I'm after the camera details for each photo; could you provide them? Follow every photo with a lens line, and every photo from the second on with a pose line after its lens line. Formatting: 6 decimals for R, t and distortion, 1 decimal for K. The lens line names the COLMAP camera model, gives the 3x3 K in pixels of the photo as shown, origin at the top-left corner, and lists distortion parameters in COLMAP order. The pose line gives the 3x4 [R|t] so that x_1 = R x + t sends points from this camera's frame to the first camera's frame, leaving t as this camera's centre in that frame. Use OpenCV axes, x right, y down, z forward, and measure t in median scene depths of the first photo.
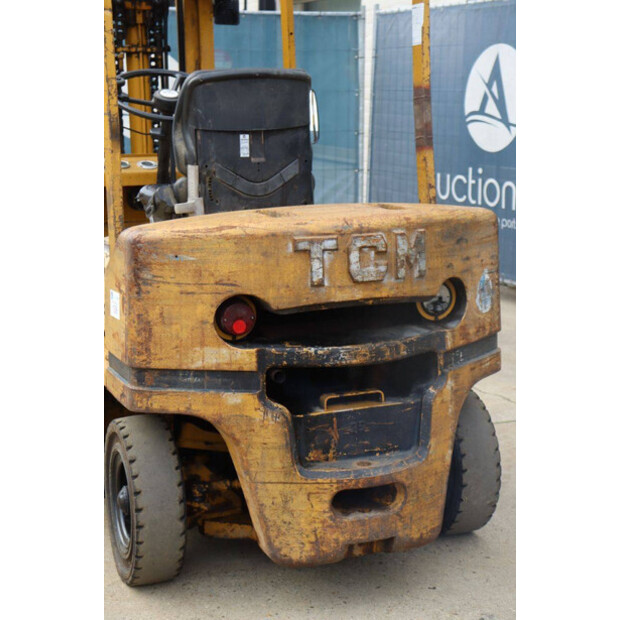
lens RADIAL K [[970.8, 0, 310.0], [0, 970.8, 310.0], [0, 0, 1]] dist [0.033455, 0.073025]
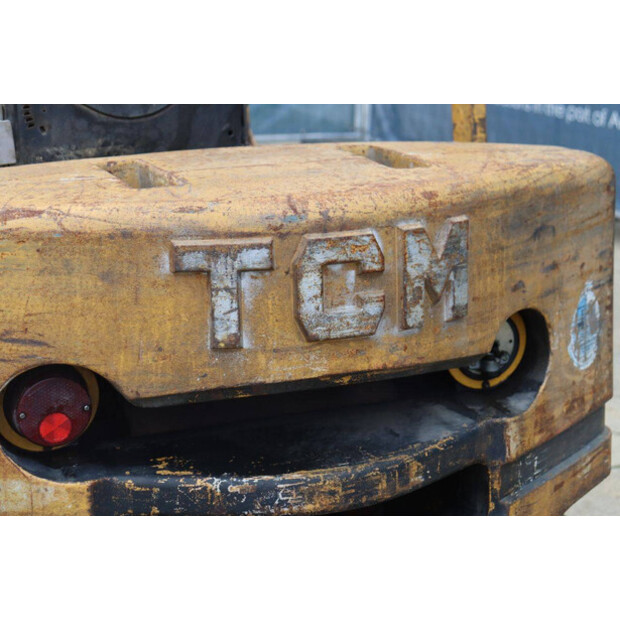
lens RADIAL K [[1438.8, 0, 310.0], [0, 1438.8, 310.0], [0, 0, 1]] dist [0.335264, -0.149507]
pose [[0.999672, 0.012894, 0.022111, 0.030231], [-0.013893, 0.998863, 0.045609, -0.071181], [-0.021498, -0.045901, 0.998715, 0.328366]]
